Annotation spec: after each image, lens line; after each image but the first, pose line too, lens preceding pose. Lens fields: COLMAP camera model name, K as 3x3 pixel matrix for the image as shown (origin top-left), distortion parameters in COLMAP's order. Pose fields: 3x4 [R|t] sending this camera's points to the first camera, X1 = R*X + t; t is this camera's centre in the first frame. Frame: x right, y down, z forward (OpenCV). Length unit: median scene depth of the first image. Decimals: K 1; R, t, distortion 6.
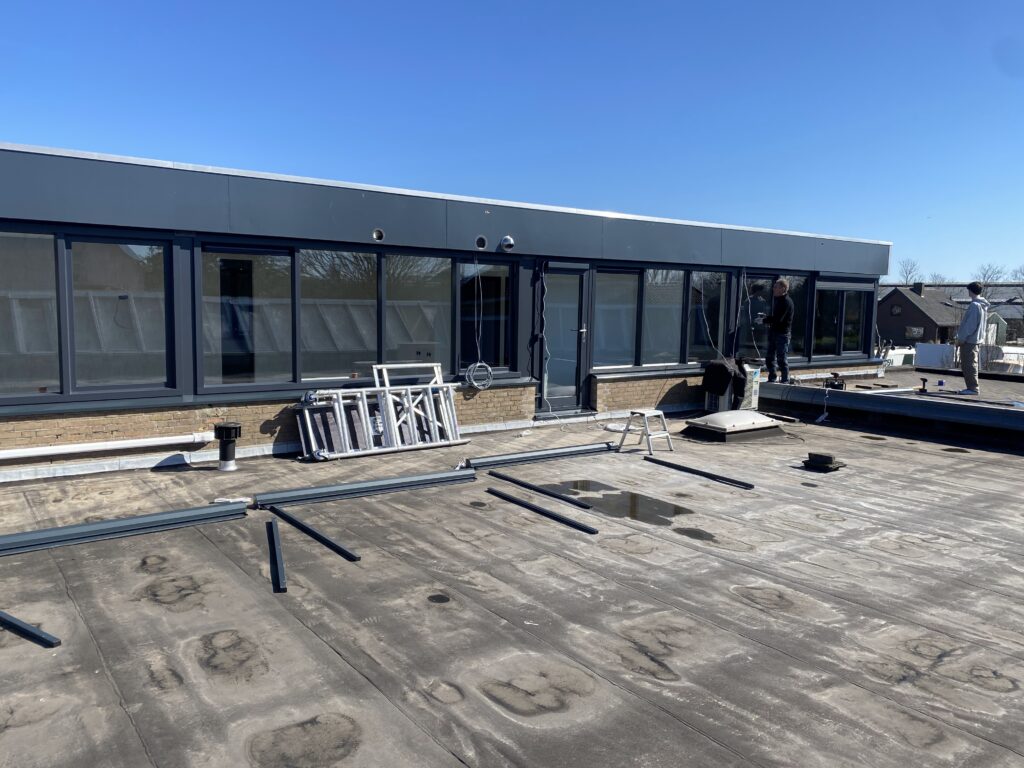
lens RADIAL K [[775.0, 0, 500.8], [0, 775.0, 353.2], [0, 0, 1]] dist [-0.001866, -0.011987]
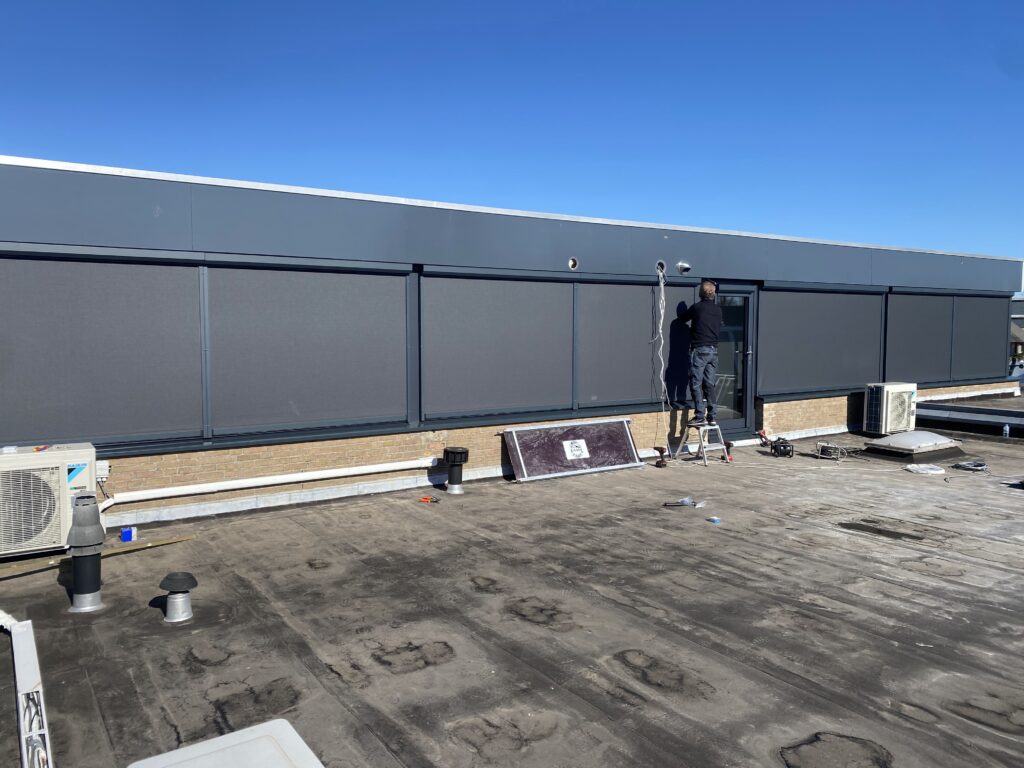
lens RADIAL K [[775.0, 0, 478.0], [0, 775.0, 337.4], [0, 0, 1]] dist [-0.001866, -0.011987]
pose [[0.996798, -0.021179, -0.077103, -0.356498], [0.016926, 0.998321, -0.055401, 0.000562], [0.078147, 0.053919, 0.995483, -0.040201]]
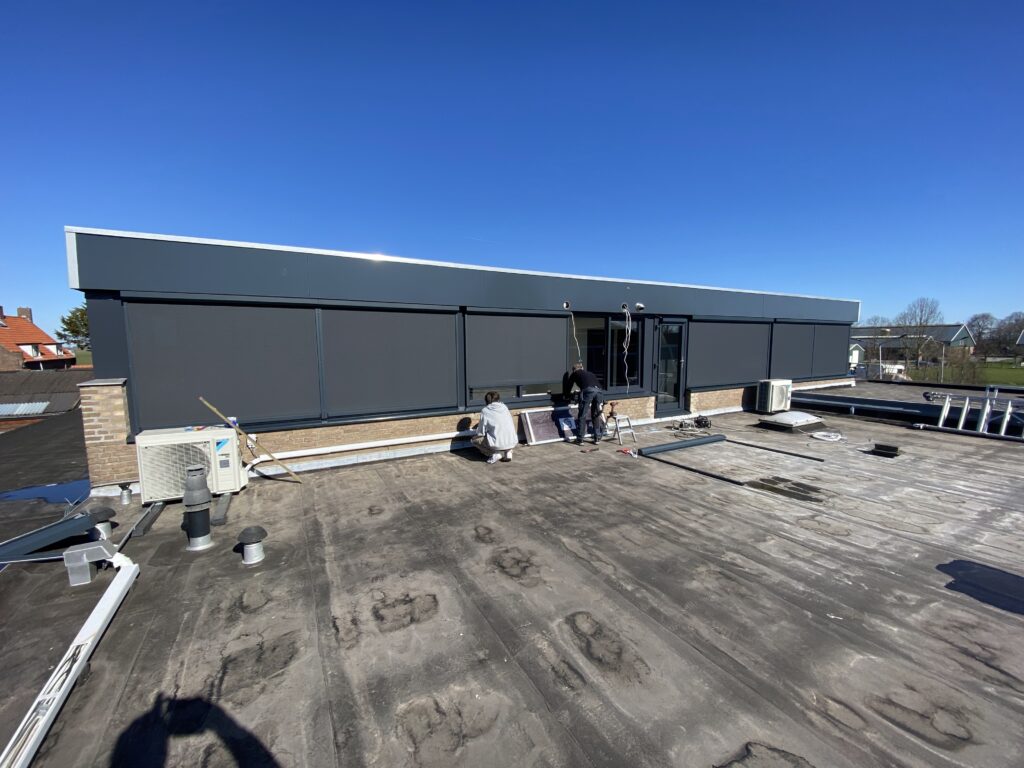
lens RADIAL K [[408.9, 0, 490.8], [0, 408.9, 369.9], [0, 0, 1]] dist [-0.010506, -0.008150]
pose [[0.984143, -0.019970, -0.176251, -0.285054], [0.018305, 0.999771, -0.011069, -0.020524], [0.176432, 0.007667, 0.984283, 0.250152]]
